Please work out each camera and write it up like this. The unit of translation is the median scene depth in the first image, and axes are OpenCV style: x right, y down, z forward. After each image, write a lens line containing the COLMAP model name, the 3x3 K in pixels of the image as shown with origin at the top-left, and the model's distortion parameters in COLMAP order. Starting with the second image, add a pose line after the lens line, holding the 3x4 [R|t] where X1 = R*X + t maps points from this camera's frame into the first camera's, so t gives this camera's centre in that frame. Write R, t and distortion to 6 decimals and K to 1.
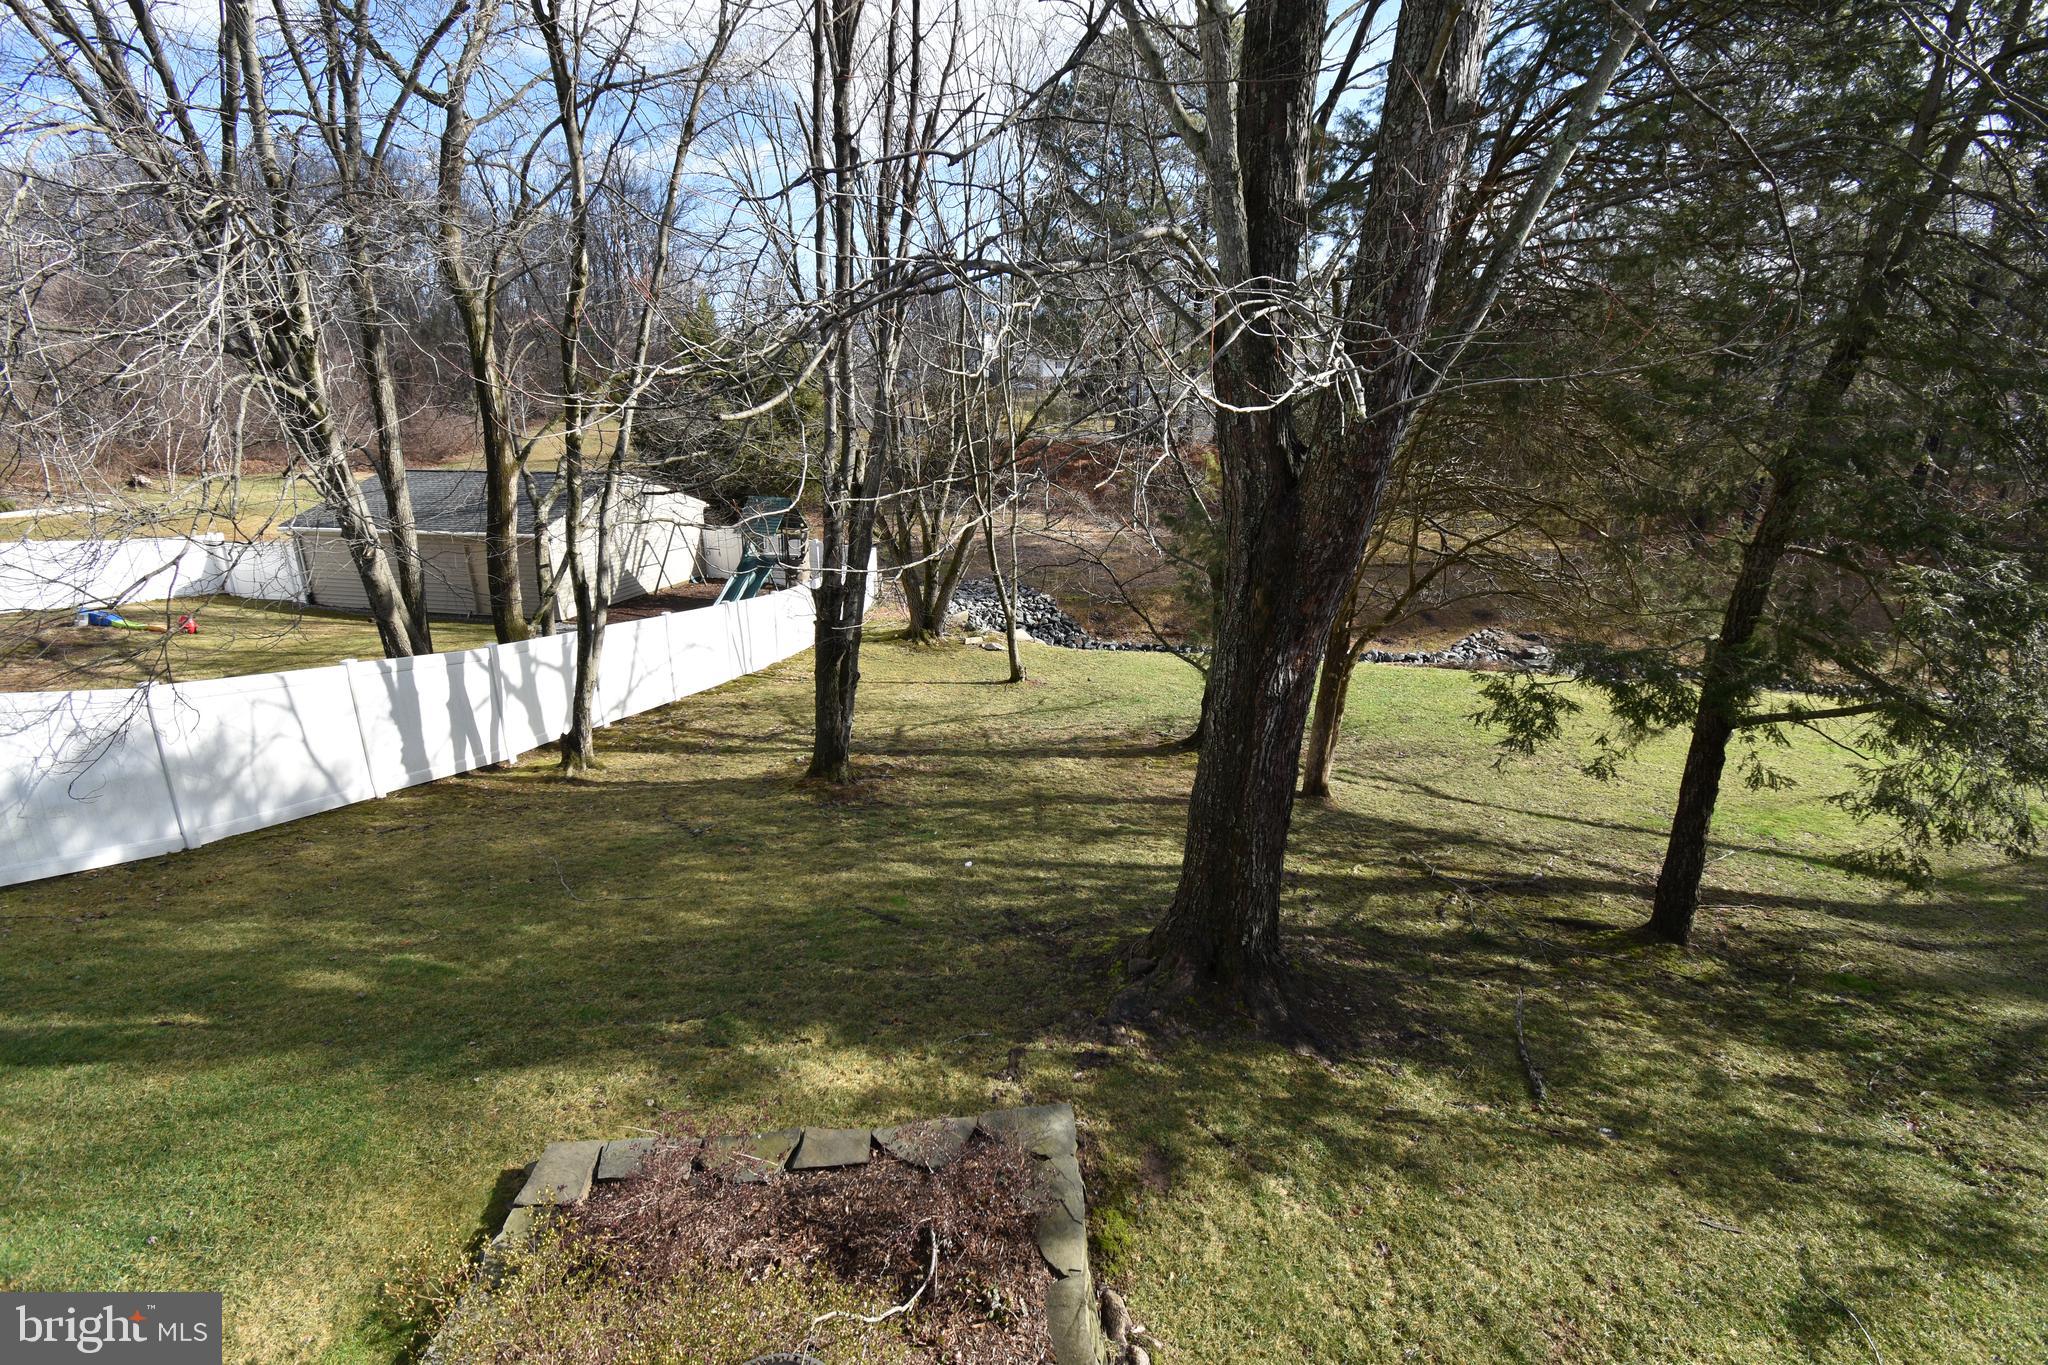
lens RADIAL K [[923.2, 0, 1024.0], [0, 923.2, 682.5], [0, 0, 1]] dist [0.015431, -0.028524]
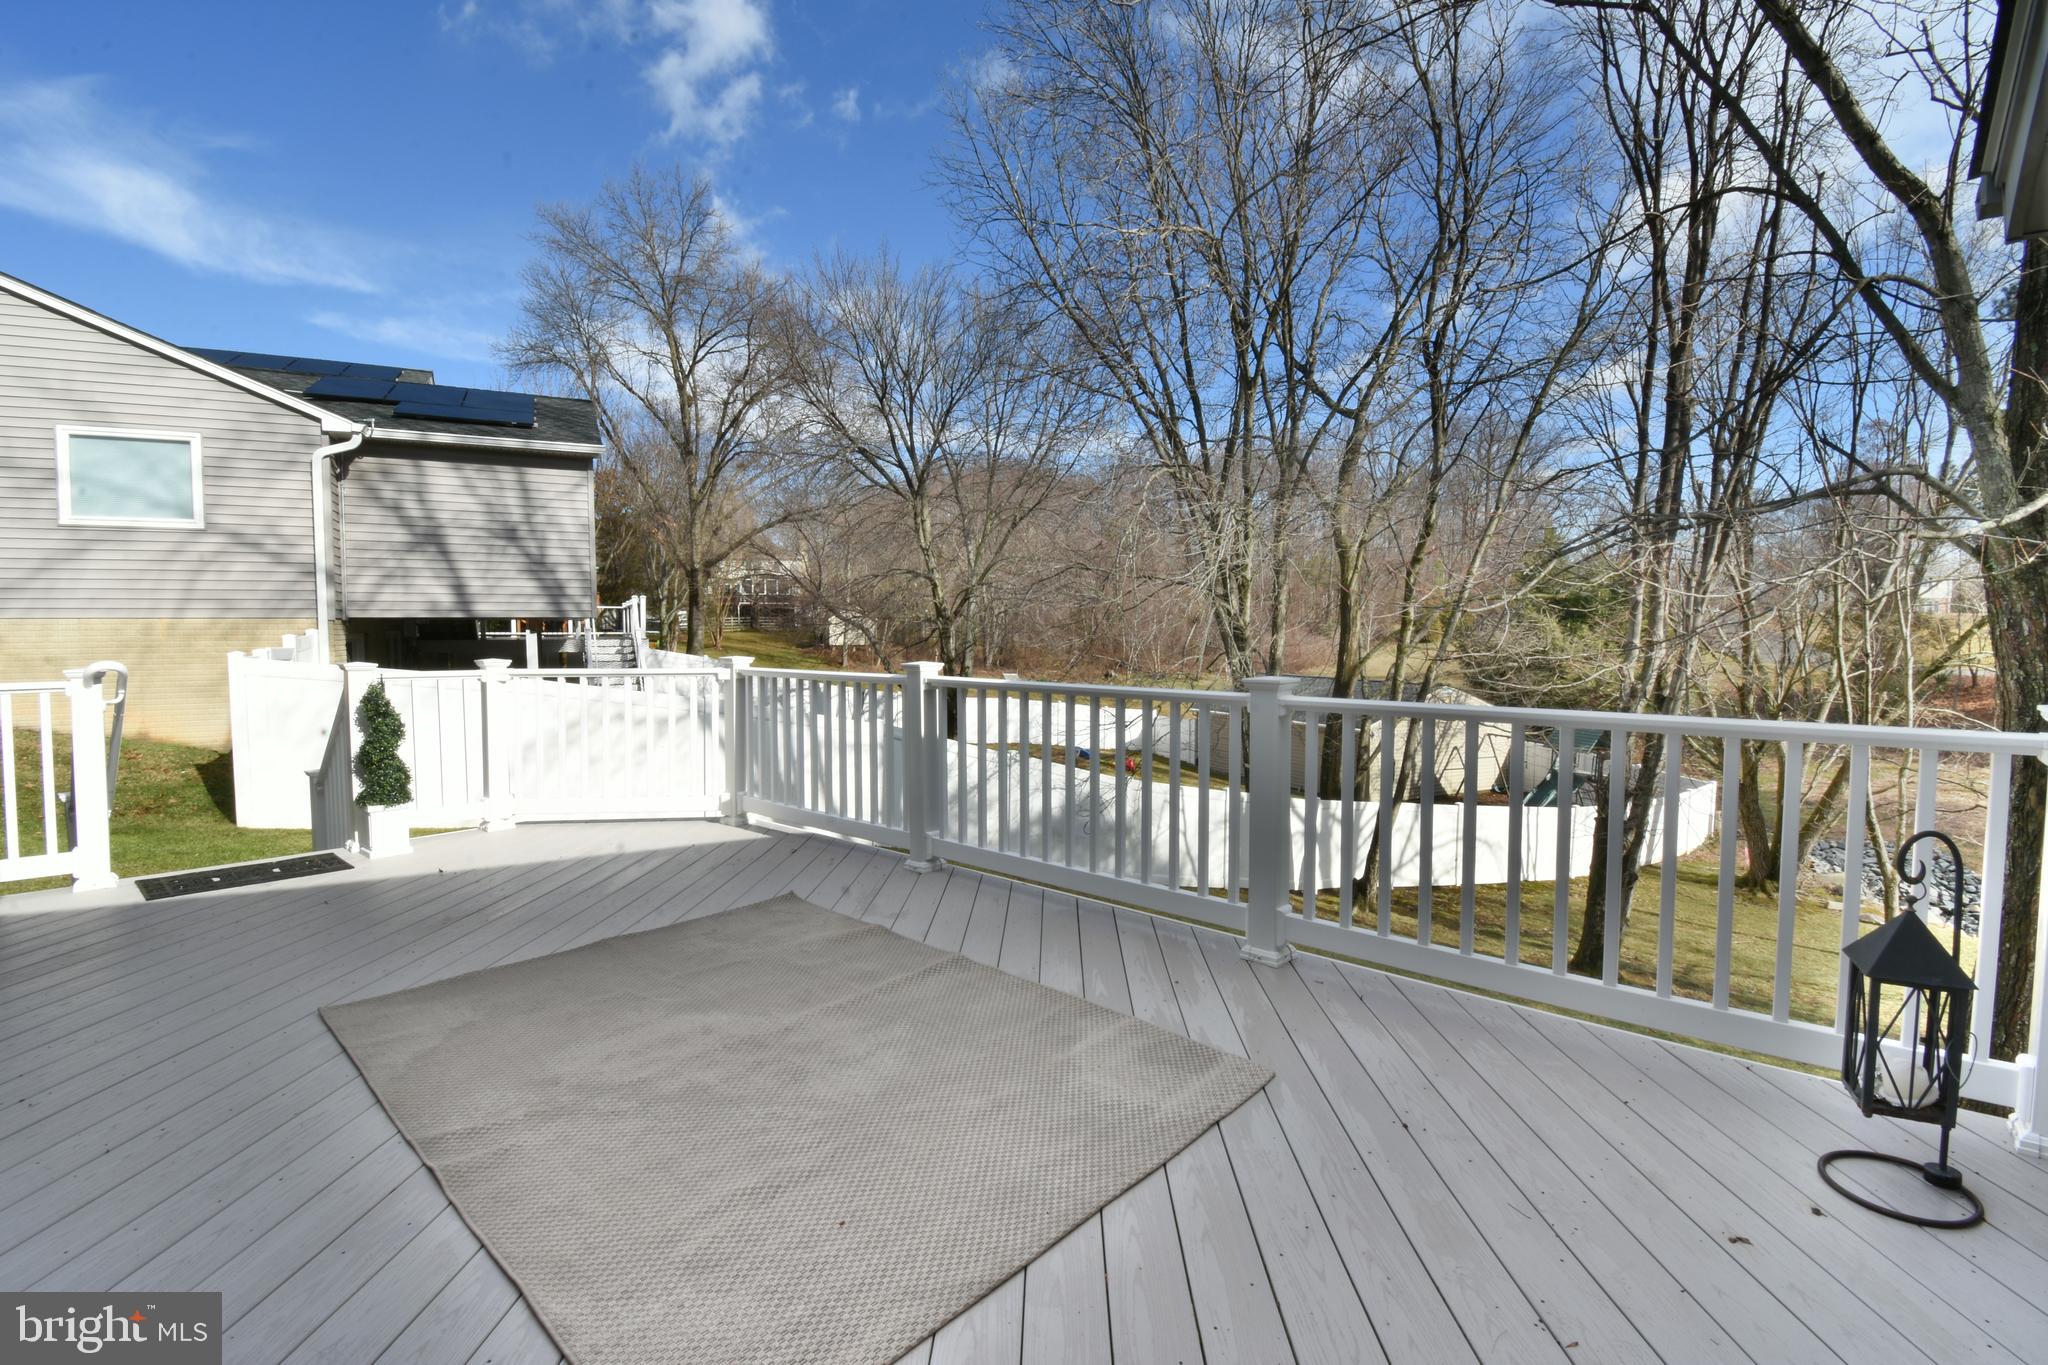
lens RADIAL K [[923.2, 0, 1024.0], [0, 923.2, 682.5], [0, 0, 1]] dist [0.015431, -0.028524]
pose [[0.670206, 0.053912, -0.740214, 0.110389], [-0.224818, 0.965246, -0.133253, 0.074139], [0.707305, 0.255721, 0.659034, -0.201873]]
